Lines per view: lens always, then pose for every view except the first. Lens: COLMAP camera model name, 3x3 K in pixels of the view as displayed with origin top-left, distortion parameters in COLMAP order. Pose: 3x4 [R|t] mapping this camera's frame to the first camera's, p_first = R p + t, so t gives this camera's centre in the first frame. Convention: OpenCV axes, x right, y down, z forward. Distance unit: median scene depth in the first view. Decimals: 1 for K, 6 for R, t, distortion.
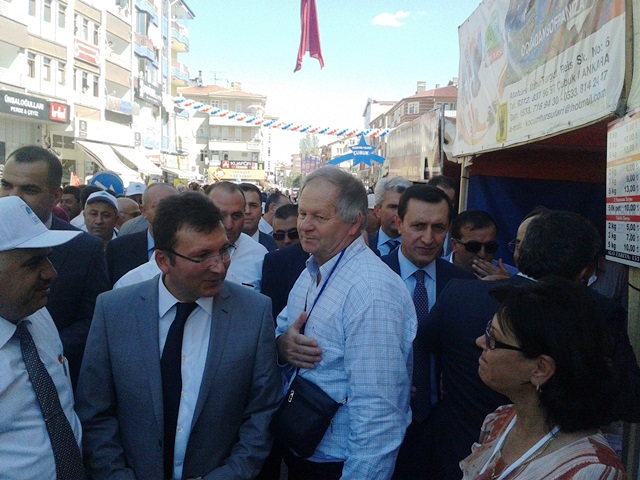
lens RADIAL K [[675.7, 0, 320.0], [0, 675.7, 240.0], [0, 0, 1]] dist [0.288785, -0.763624]
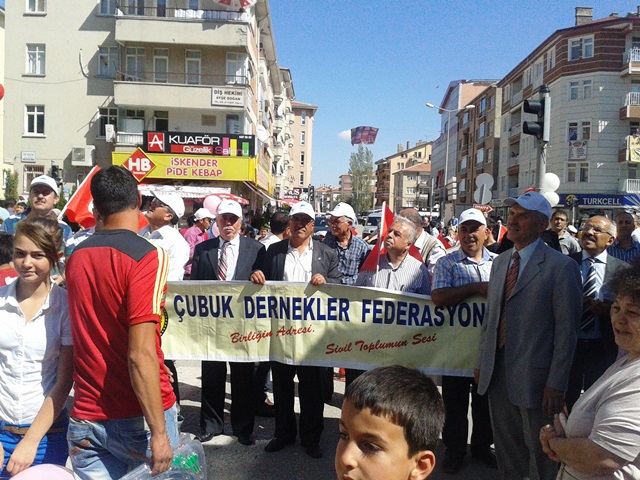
lens RADIAL K [[675.7, 0, 320.0], [0, 675.7, 240.0], [0, 0, 1]] dist [0.288785, -0.763624]
pose [[0.997276, 0.010548, -0.072998, -0.014994], [-0.013599, 0.999049, -0.041418, -0.039409], [0.072491, 0.042298, 0.996472, 0.613882]]
